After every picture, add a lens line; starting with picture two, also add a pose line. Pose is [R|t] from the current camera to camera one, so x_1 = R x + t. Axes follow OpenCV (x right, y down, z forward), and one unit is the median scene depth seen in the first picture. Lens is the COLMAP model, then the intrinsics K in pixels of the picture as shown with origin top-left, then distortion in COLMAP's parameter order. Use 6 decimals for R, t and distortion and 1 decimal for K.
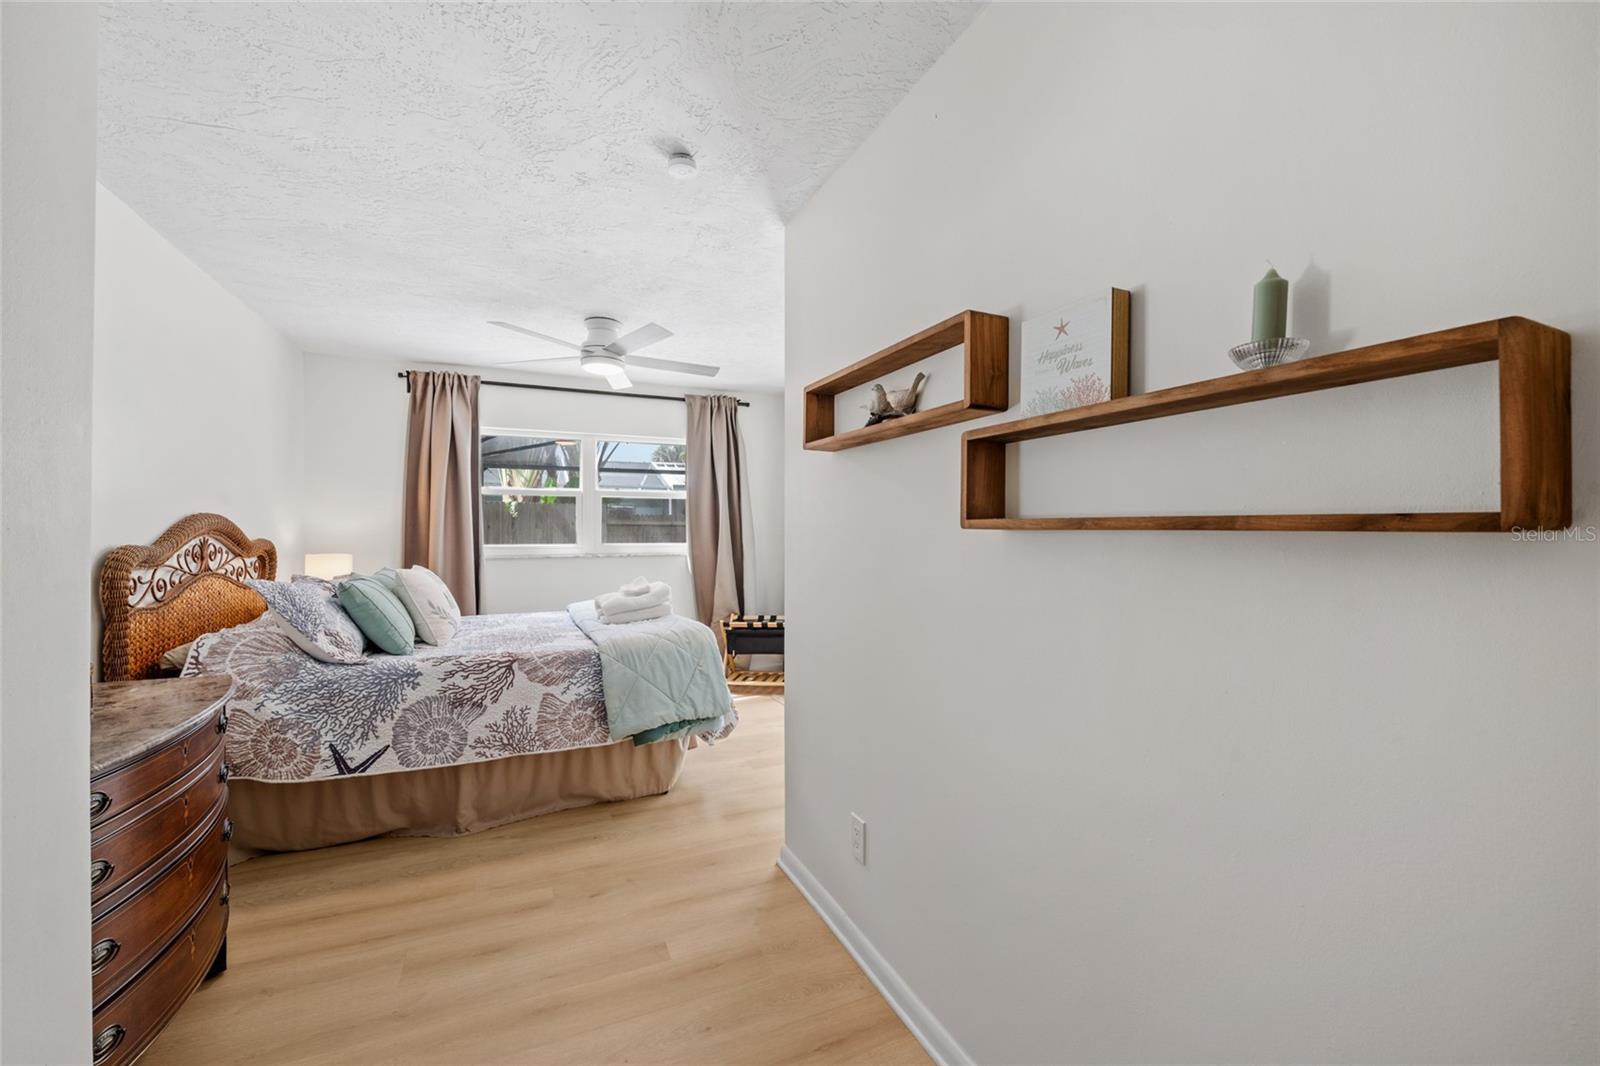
lens RADIAL K [[639.4, 0, 802.0], [0, 639.4, 529.7], [0, 0, 1]] dist [0.002979, -0.000022]
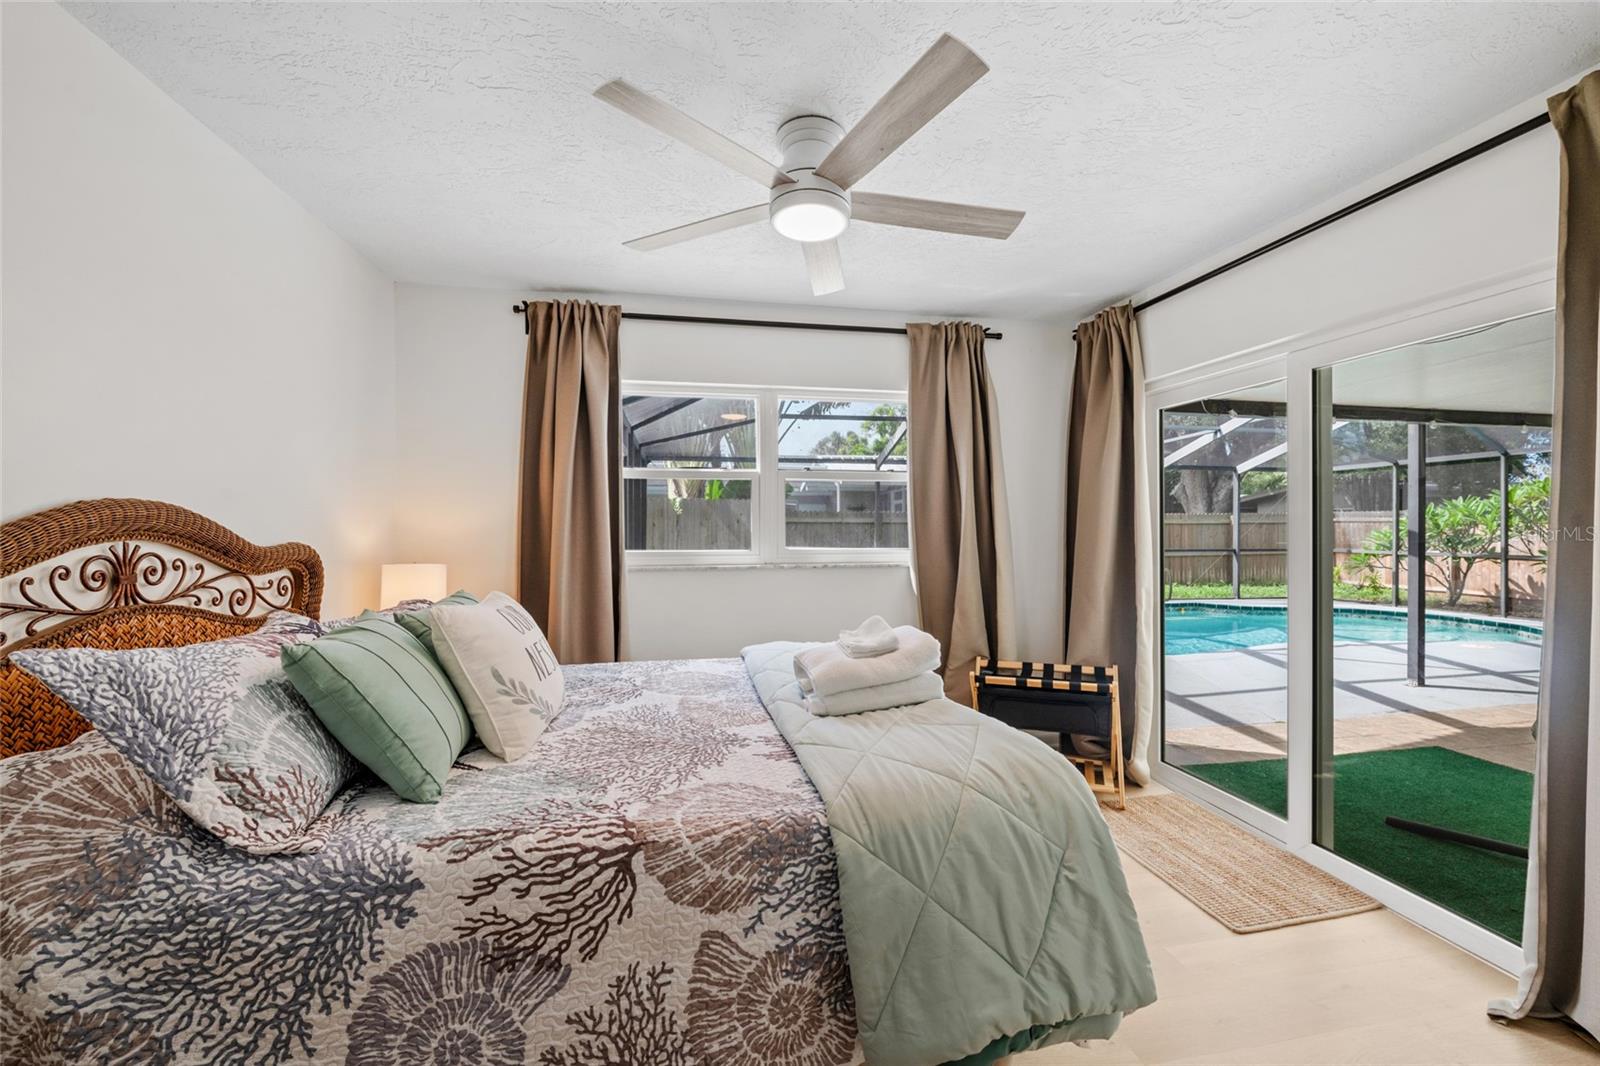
lens RADIAL K [[639.4, 0, 800.1], [0, 639.4, 531.9], [0, 0, 1]] dist [0.002979, -0.000022]
pose [[0.970782, 0.000992, -0.239961, -0.241813], [0.000565, 0.999979, 0.006421, -0.000716], [0.239963, -0.006369, 0.970761, 0.609283]]
